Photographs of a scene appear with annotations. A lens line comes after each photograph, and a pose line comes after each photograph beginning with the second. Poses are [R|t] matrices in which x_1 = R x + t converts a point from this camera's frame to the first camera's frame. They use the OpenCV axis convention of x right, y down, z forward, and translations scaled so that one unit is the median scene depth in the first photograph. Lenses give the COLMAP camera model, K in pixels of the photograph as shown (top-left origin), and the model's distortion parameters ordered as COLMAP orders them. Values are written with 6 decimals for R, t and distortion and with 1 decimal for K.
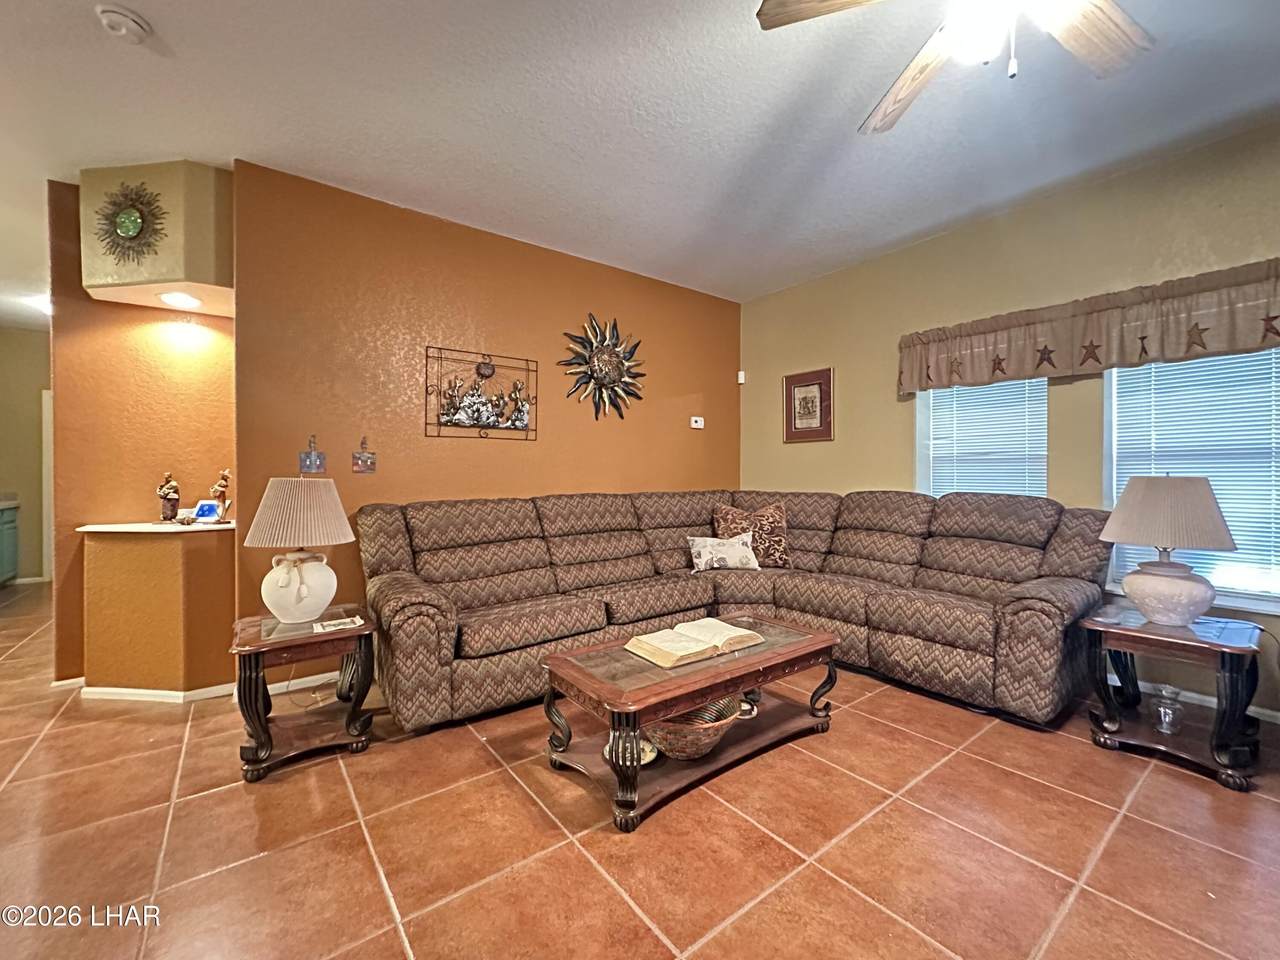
lens RADIAL K [[524.9, 0, 639.2], [0, 524.9, 479.9], [0, 0, 1]] dist [-0.000312, -0.000640]
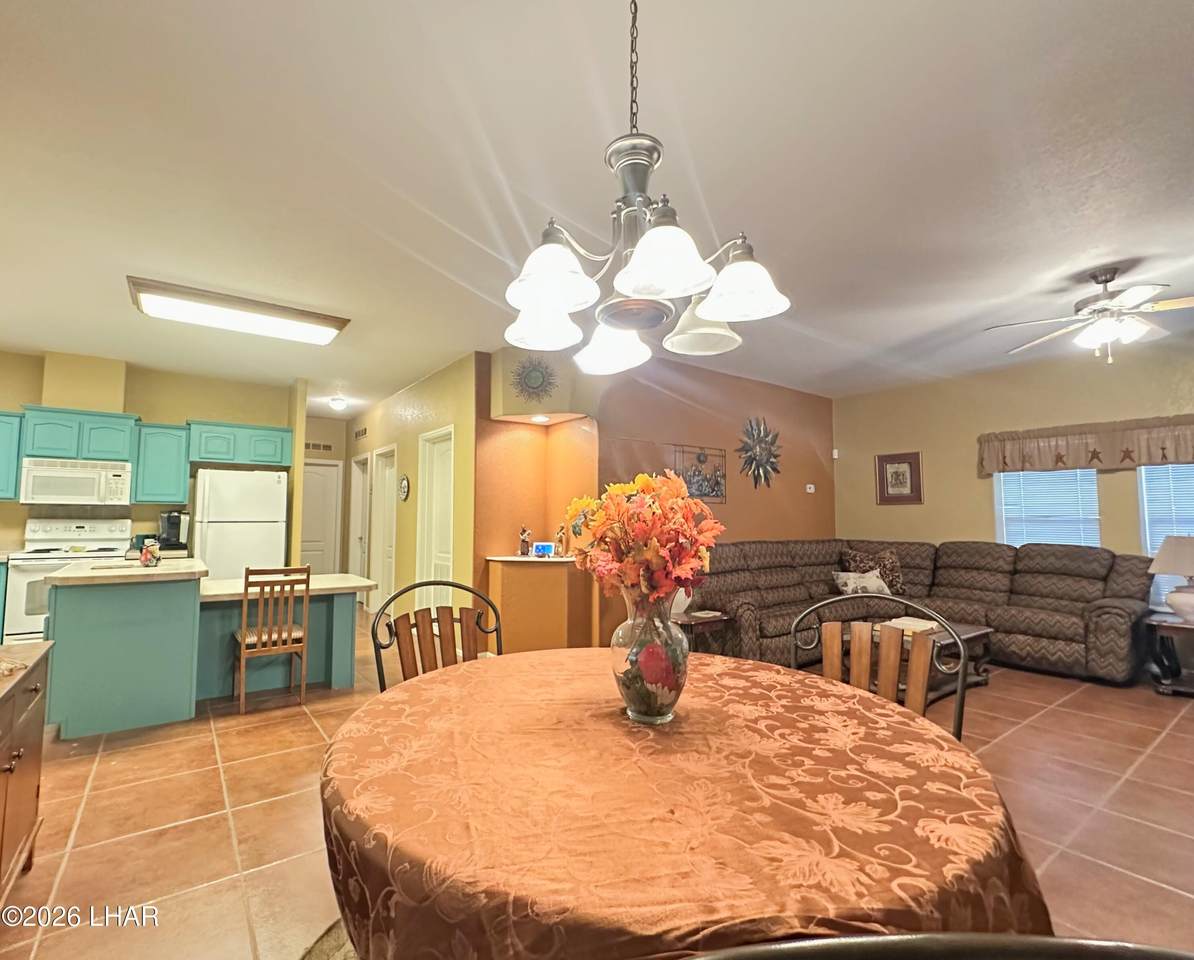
lens RADIAL K [[549.0, 0, 558.0], [0, 549.0, 480.9], [0, 0, 1]] dist [0.000566, 0.001183]
pose [[0.999040, 0.006733, -0.043277, -0.687860], [-0.010136, 0.996831, -0.078898, -0.015846], [0.042609, 0.079261, 0.995943, -0.631447]]
